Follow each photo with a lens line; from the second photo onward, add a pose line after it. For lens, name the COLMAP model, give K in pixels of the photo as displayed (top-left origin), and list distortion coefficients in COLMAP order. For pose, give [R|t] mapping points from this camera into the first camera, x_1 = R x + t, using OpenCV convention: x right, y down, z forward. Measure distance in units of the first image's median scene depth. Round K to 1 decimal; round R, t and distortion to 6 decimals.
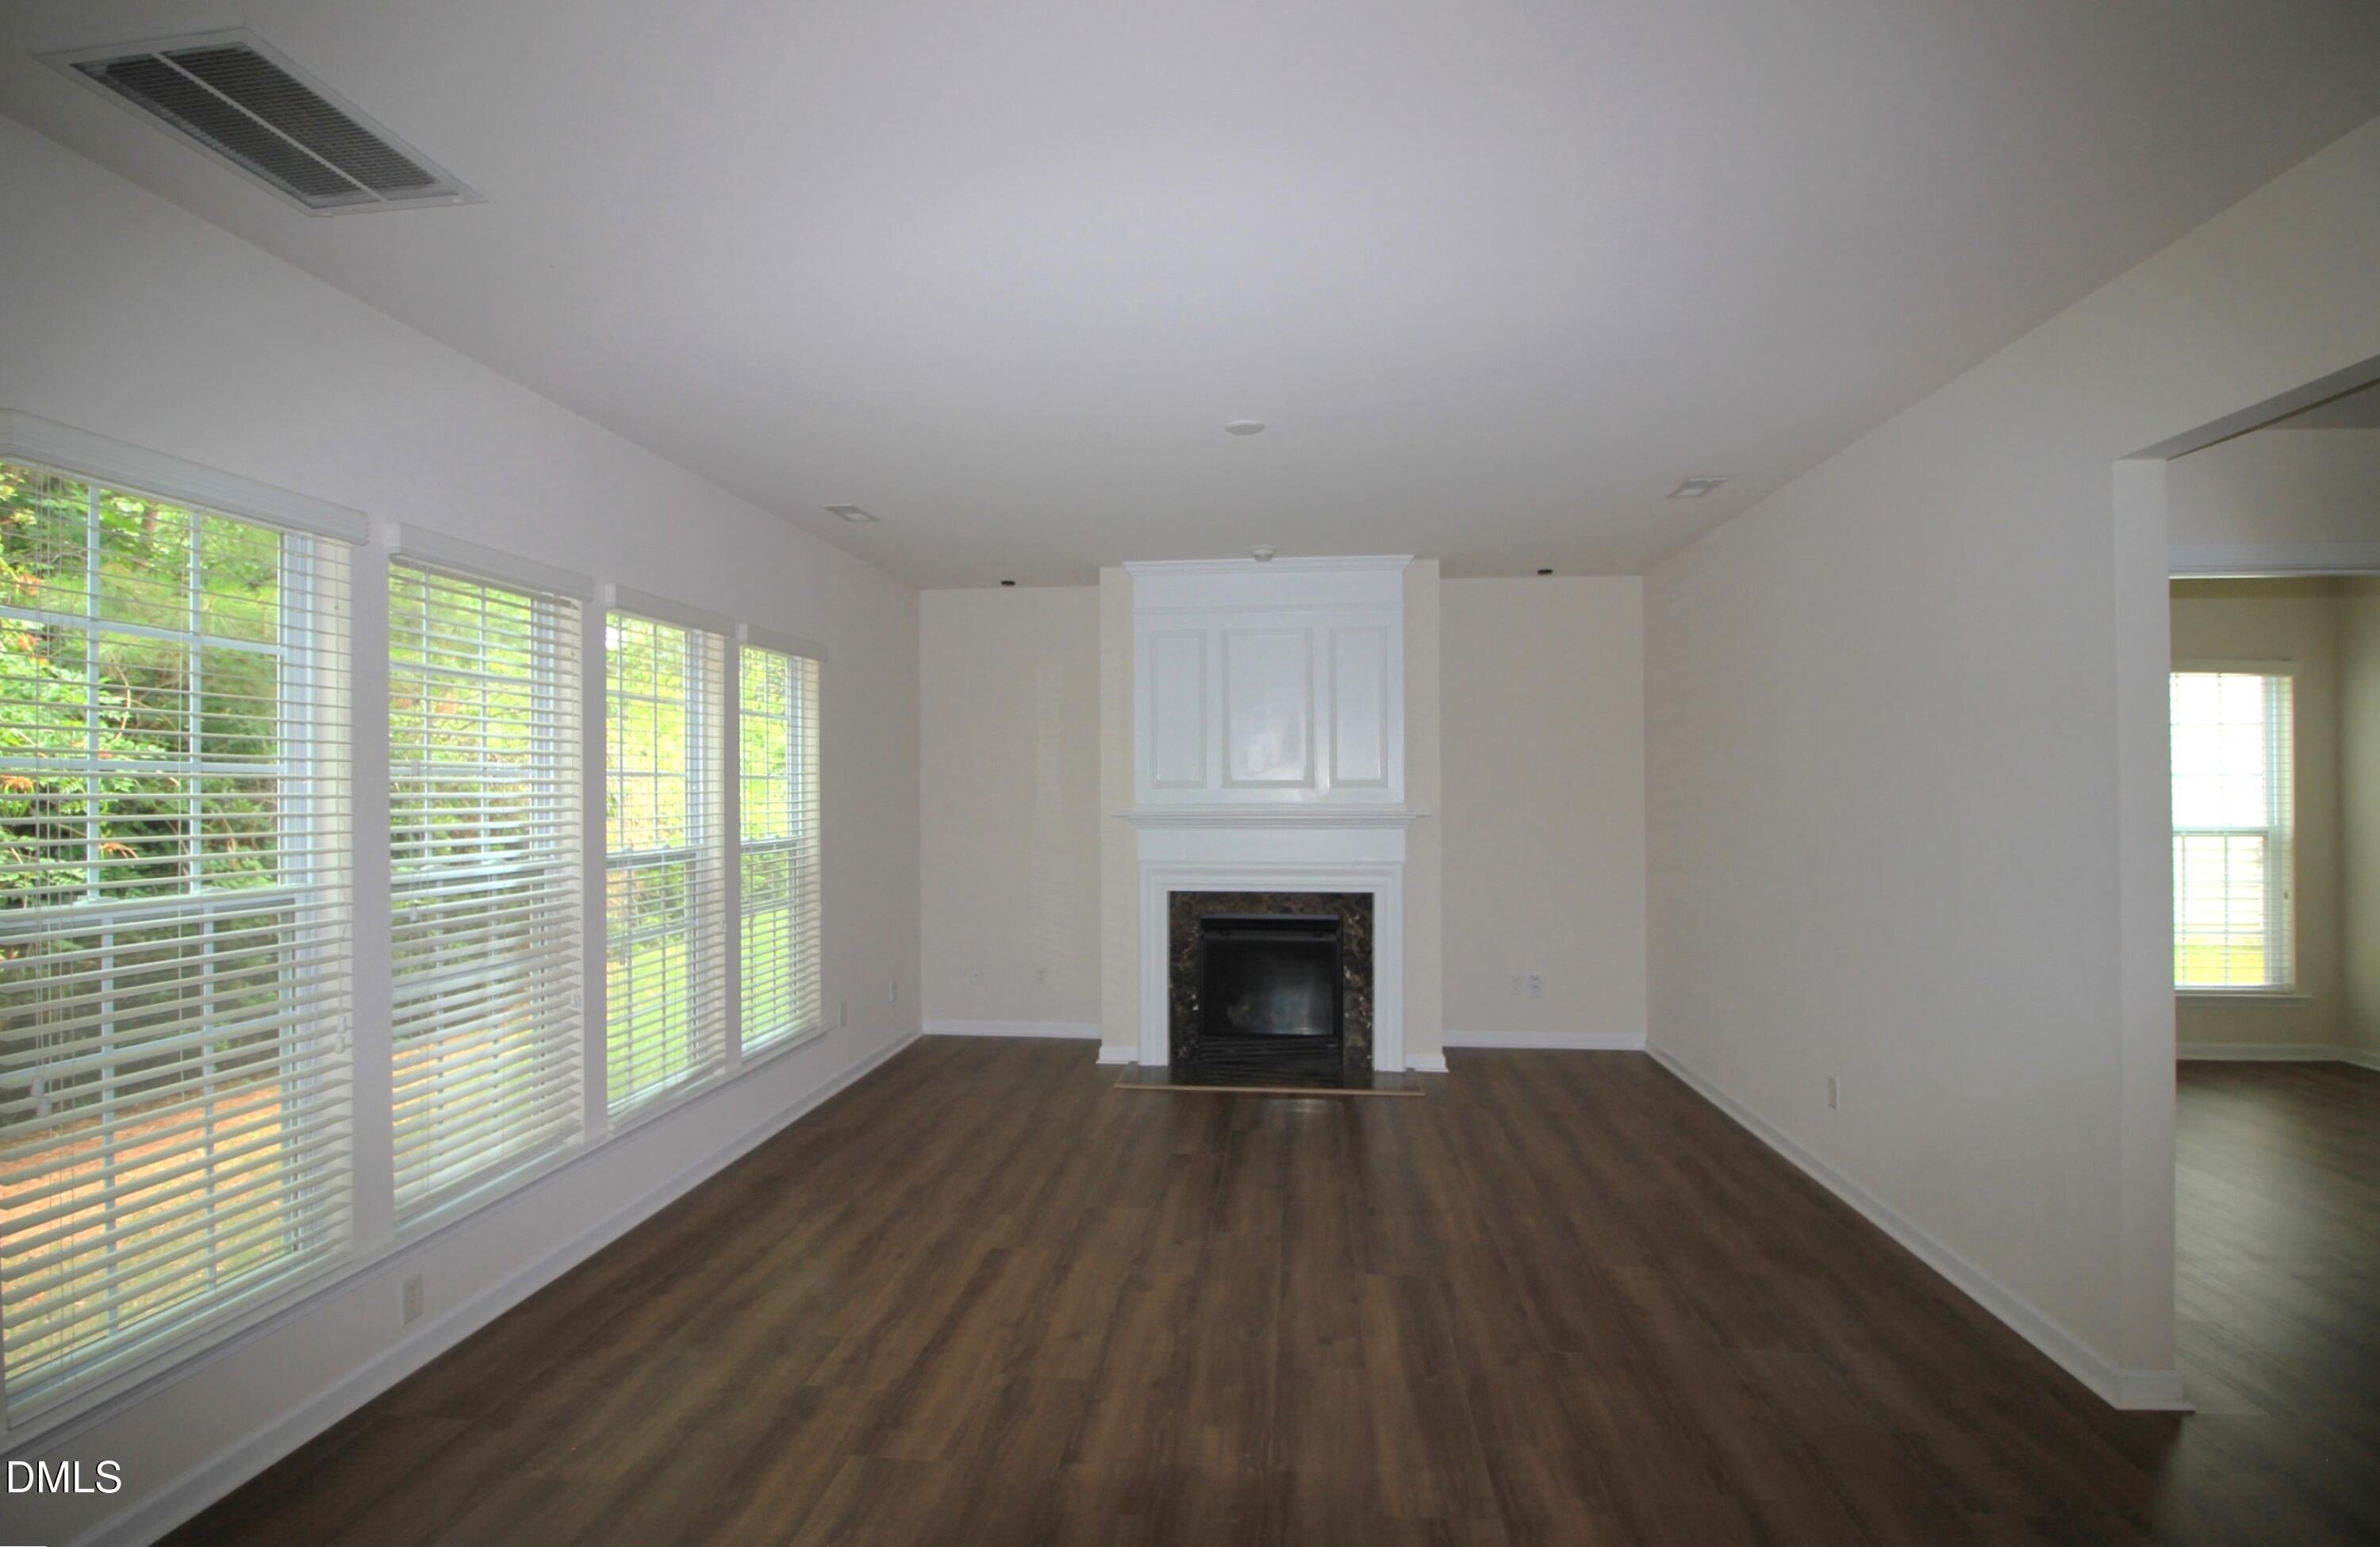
lens RADIAL K [[1198.6, 0, 1178.7], [0, 1198.6, 777.7], [0, 0, 1]] dist [0.003837, 0.000351]
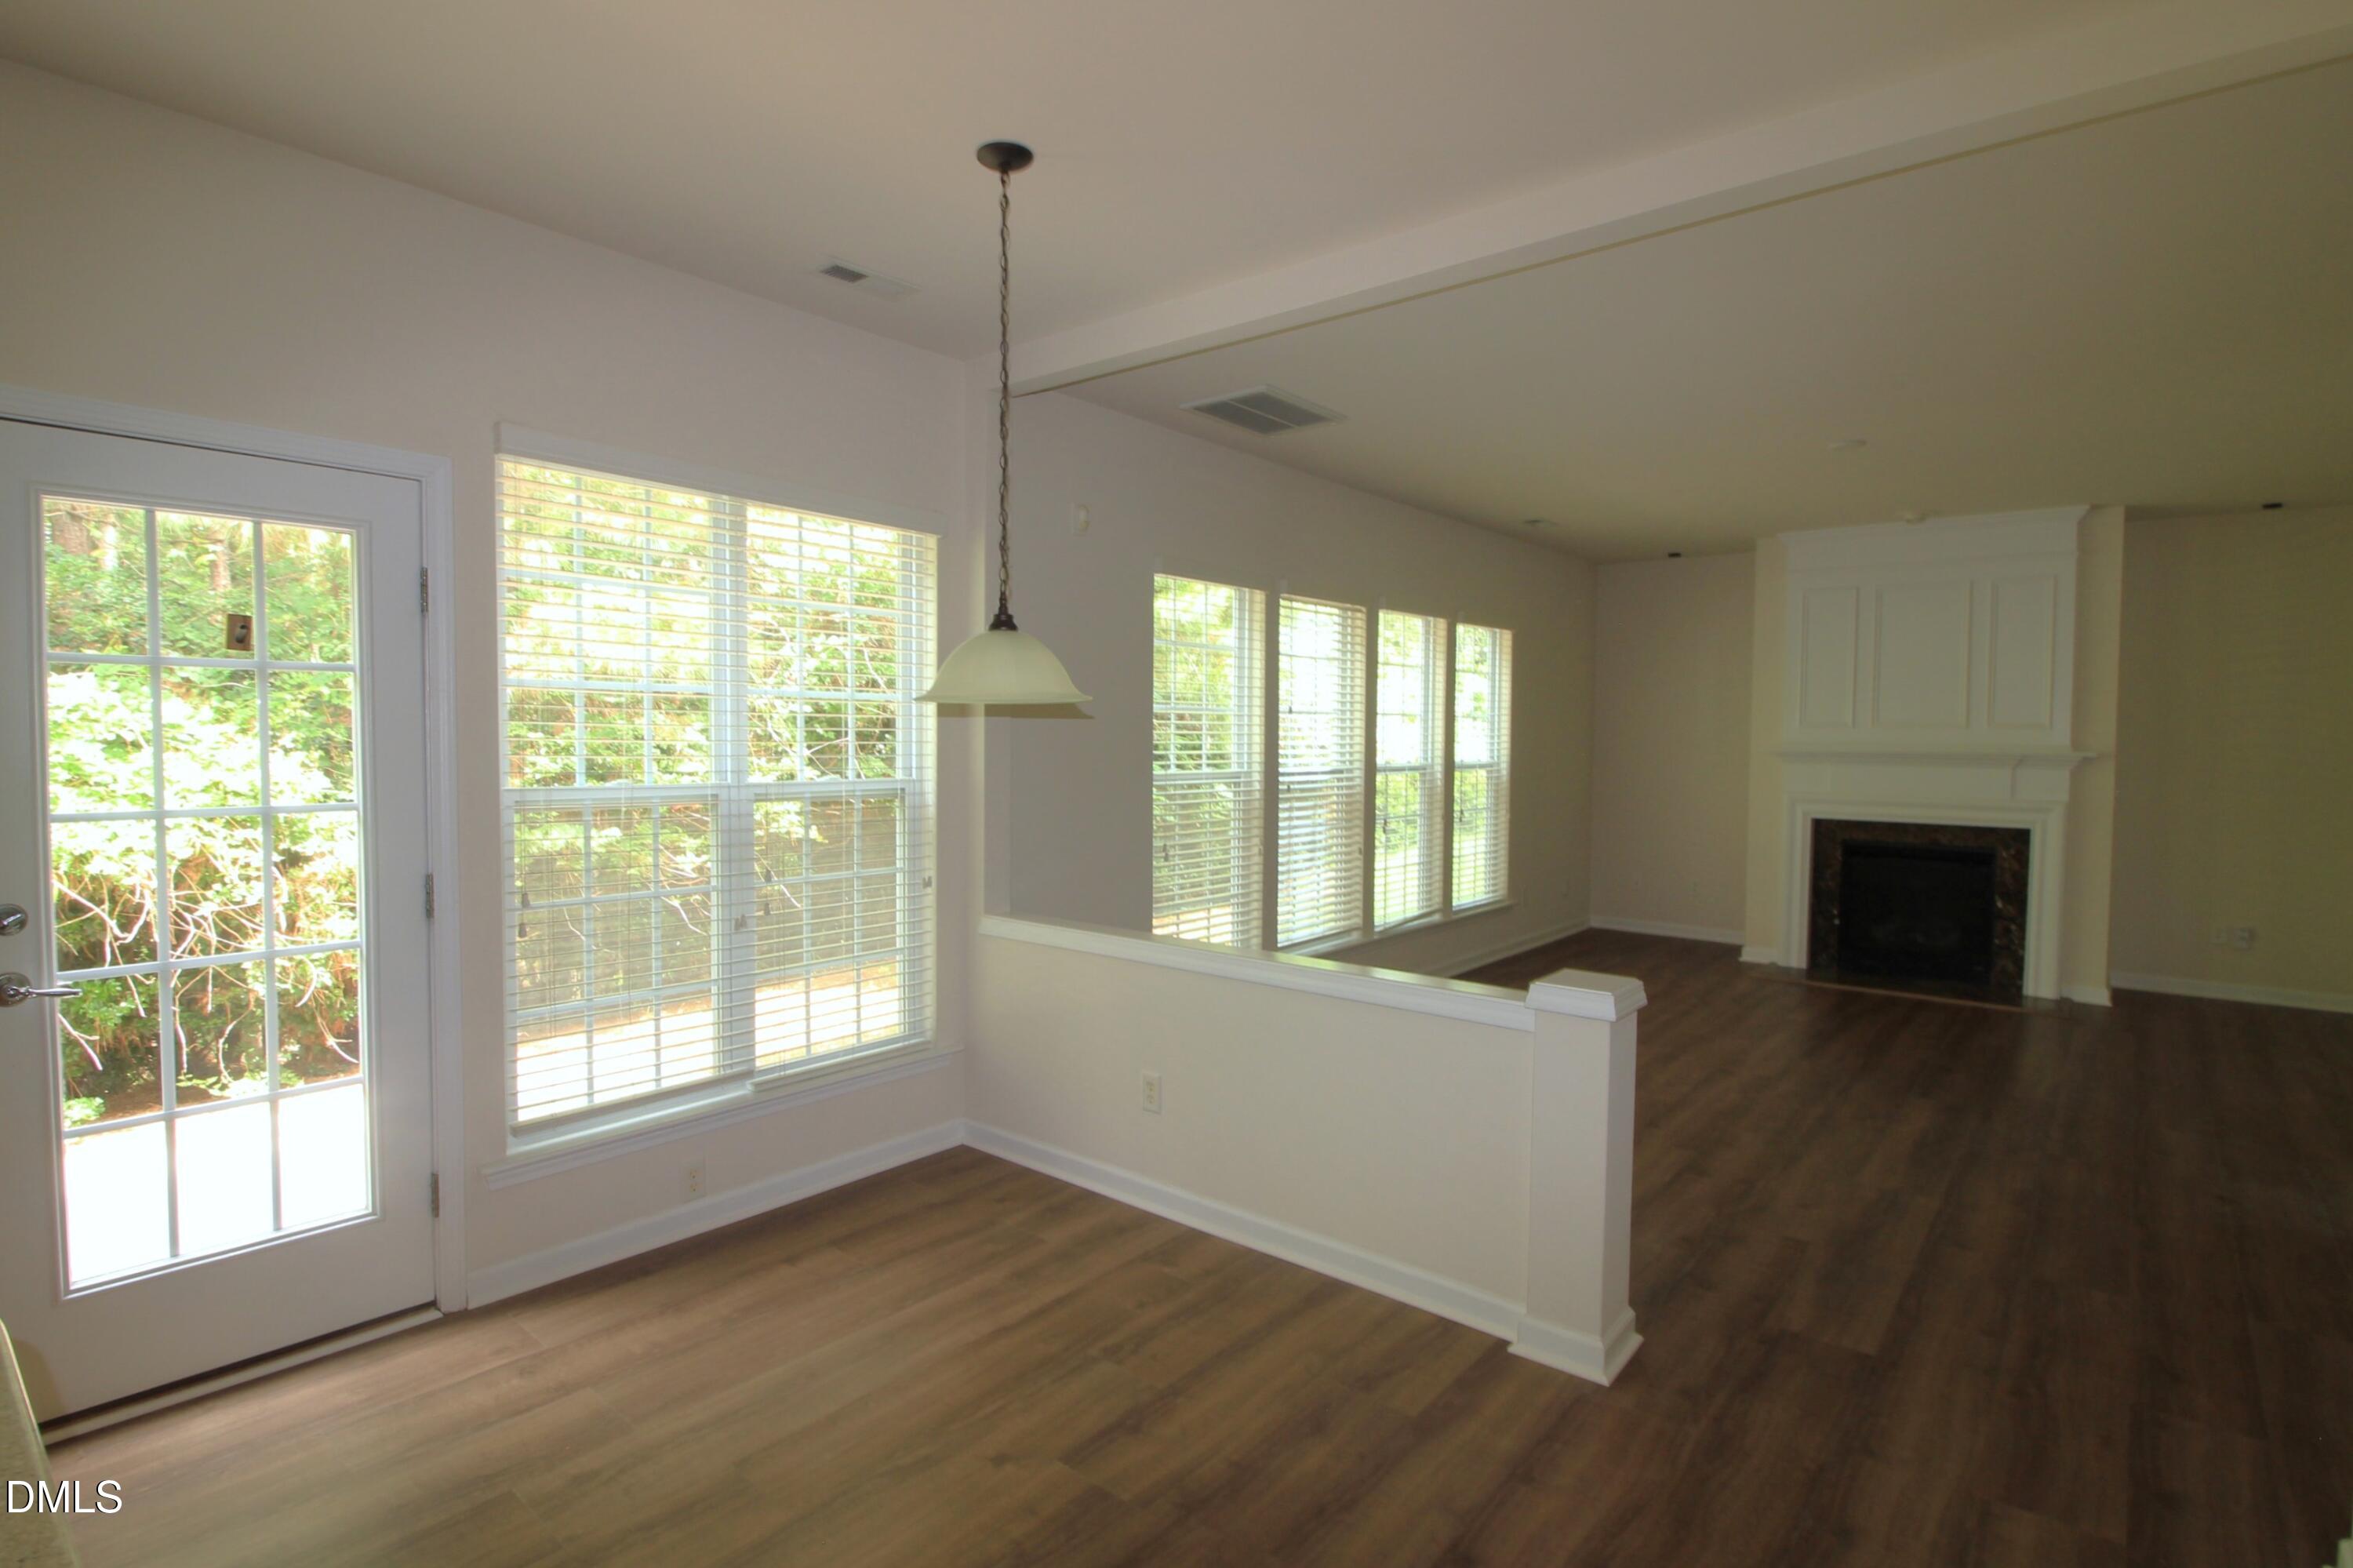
lens RADIAL K [[1118.6, 0, 1173.1], [0, 1118.6, 780.7], [0, 0, 1]] dist [-0.003712, -0.001648]
pose [[0.832740, 0.036142, -0.552484, 0.074806], [-0.006567, 0.998442, 0.055418, 0.003571], [0.553626, -0.042520, 0.831679, -0.239881]]
